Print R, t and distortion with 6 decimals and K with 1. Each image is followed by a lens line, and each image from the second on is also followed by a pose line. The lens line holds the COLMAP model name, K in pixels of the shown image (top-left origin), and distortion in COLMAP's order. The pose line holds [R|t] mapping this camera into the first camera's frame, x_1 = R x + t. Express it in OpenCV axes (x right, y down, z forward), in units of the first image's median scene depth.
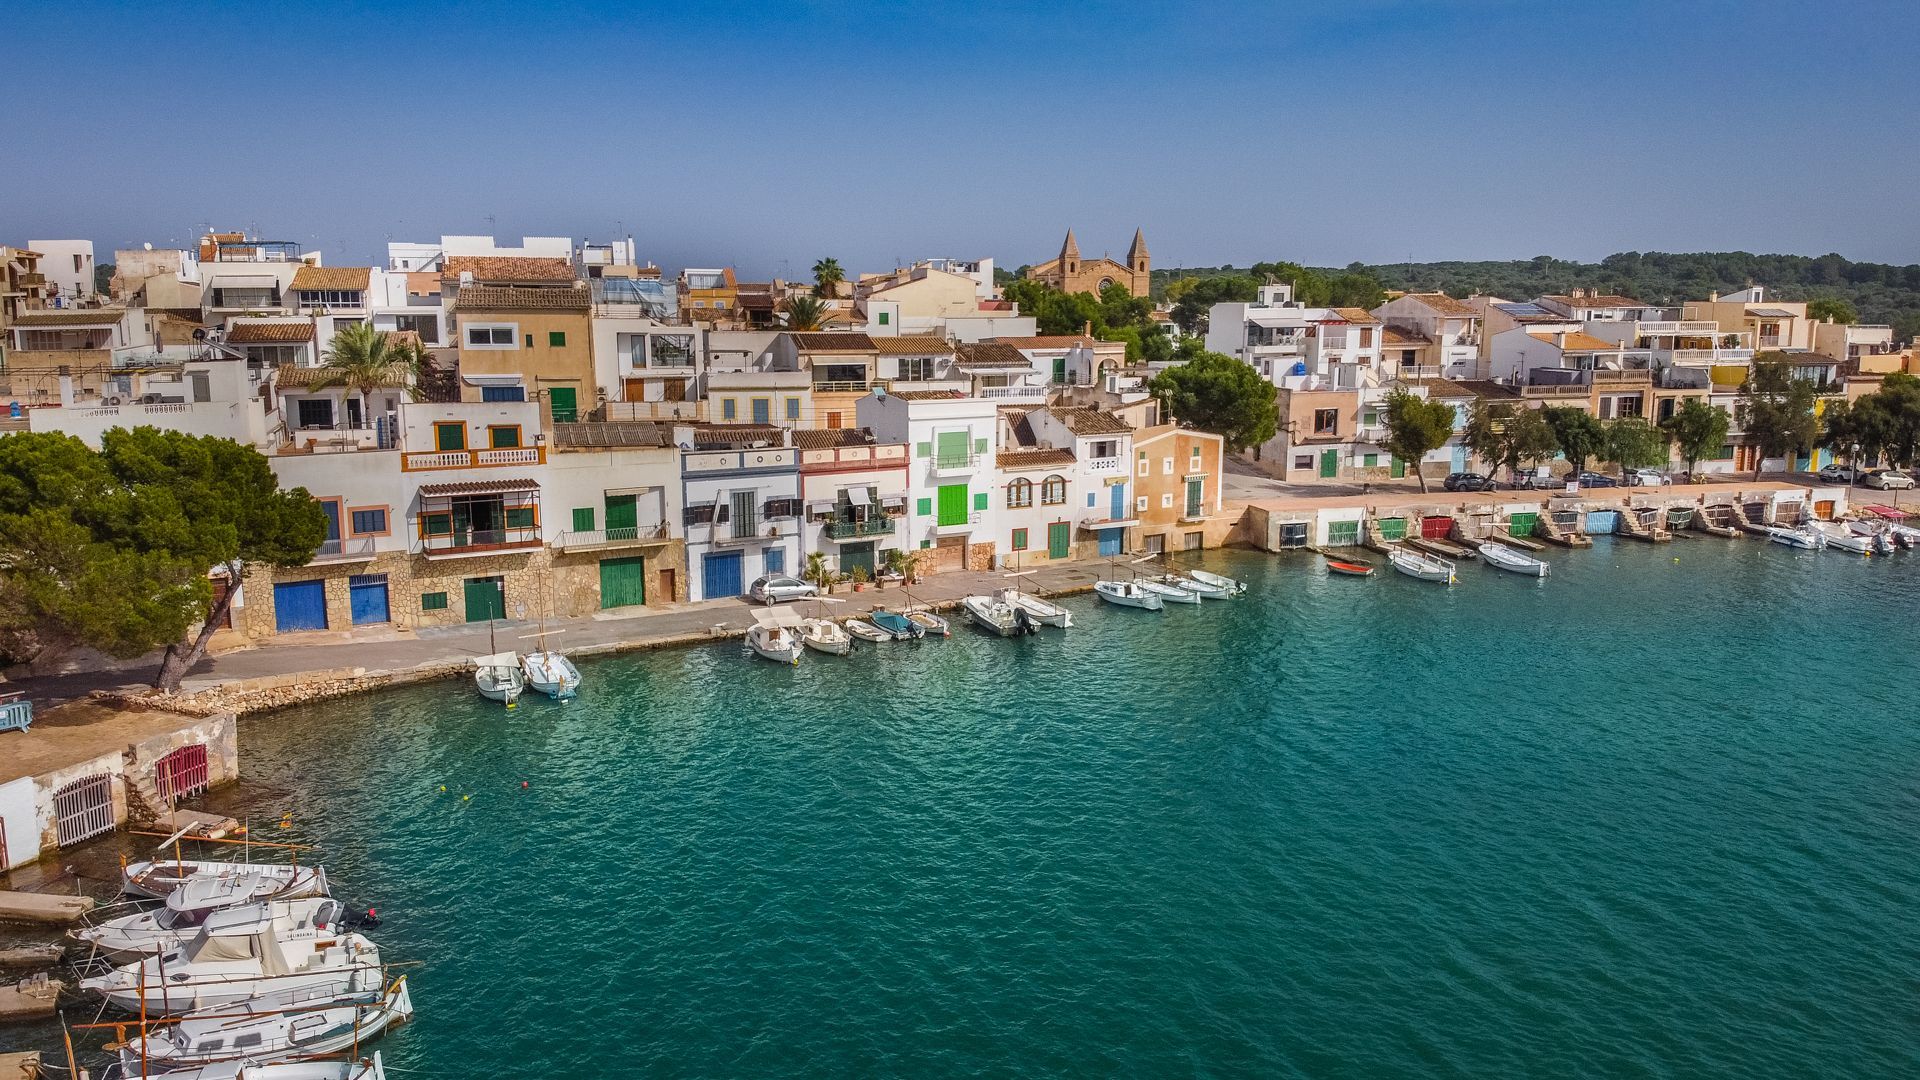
lens RADIAL K [[1432.8, 0, 912.1], [0, 1432.8, 565.2], [0, 0, 1]] dist [0.114630, -0.279047]
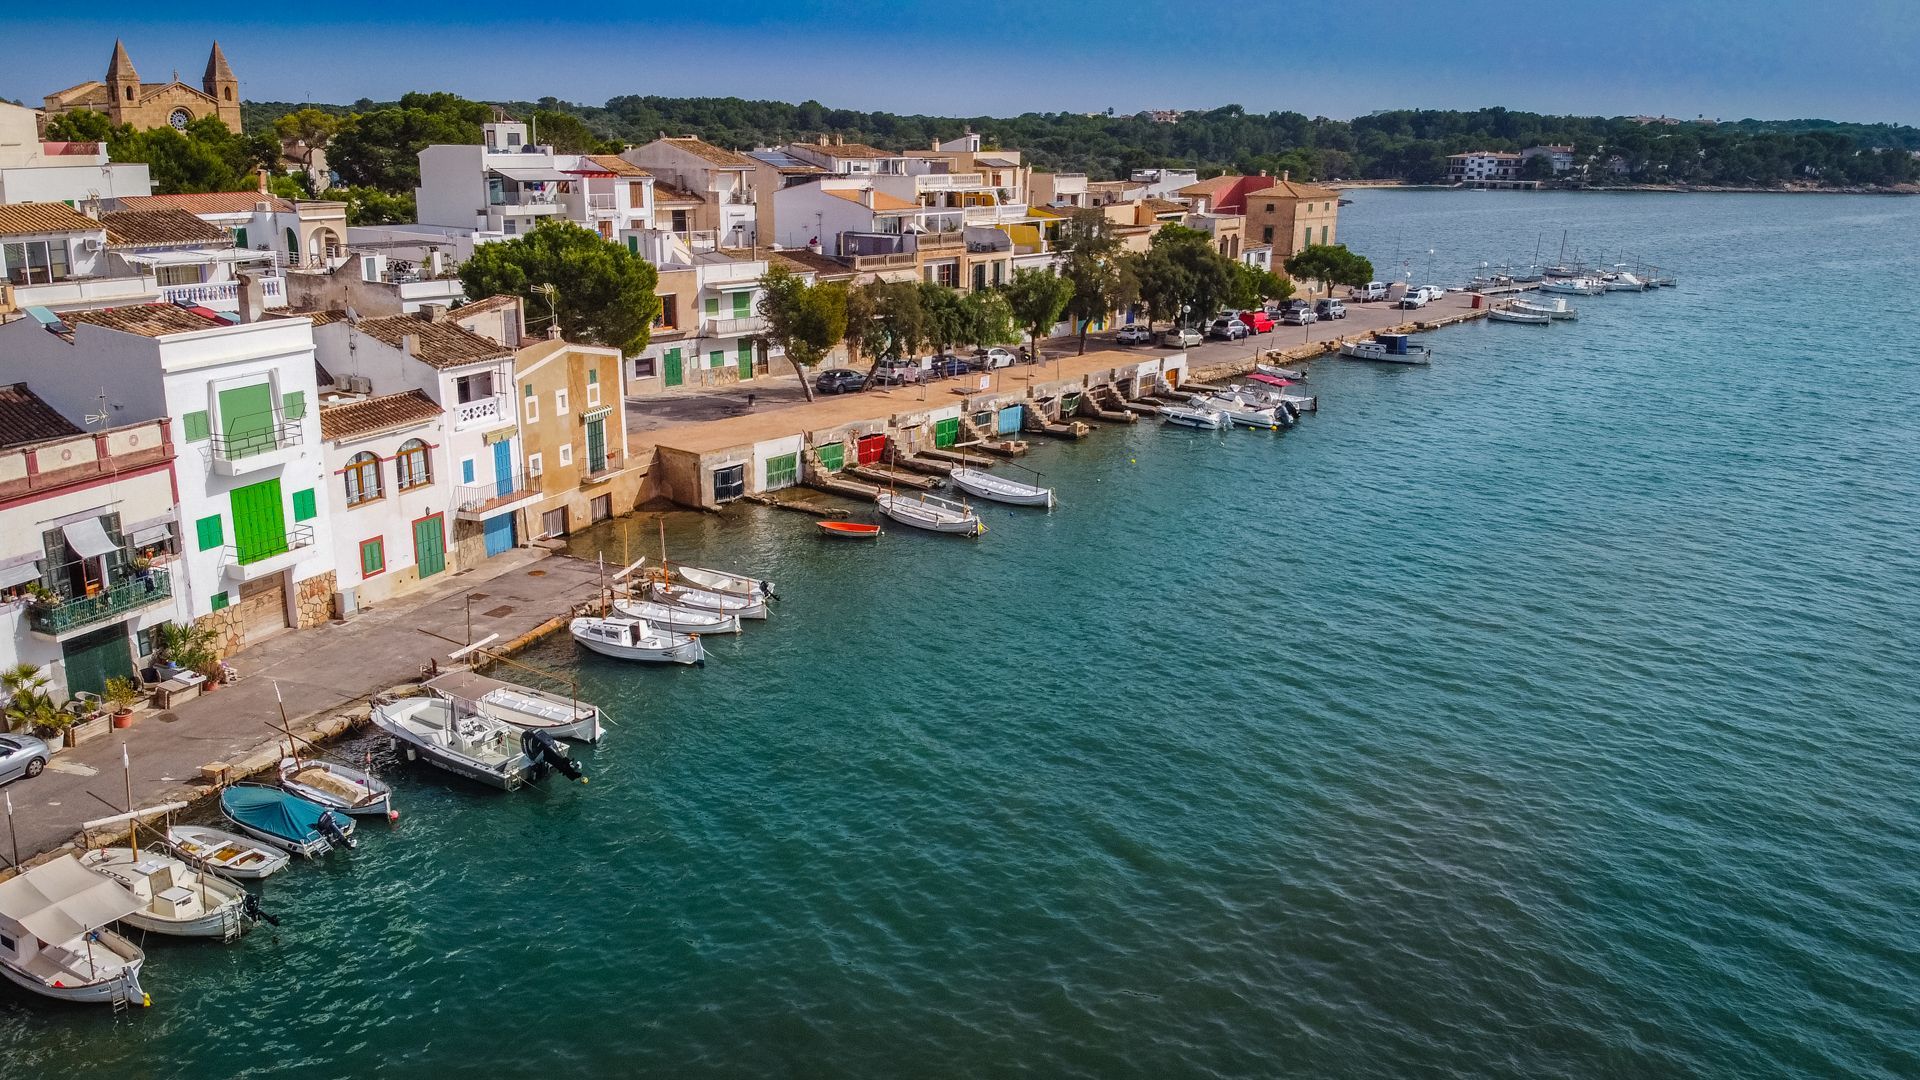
lens RADIAL K [[1432.8, 0, 912.1], [0, 1432.8, 565.2], [0, 0, 1]] dist [0.114630, -0.279047]
pose [[0.781429, -0.160769, 0.602928, -0.105630], [0.098065, 0.985874, 0.135781, -0.071005], [-0.616240, -0.046977, 0.786156, 0.392770]]
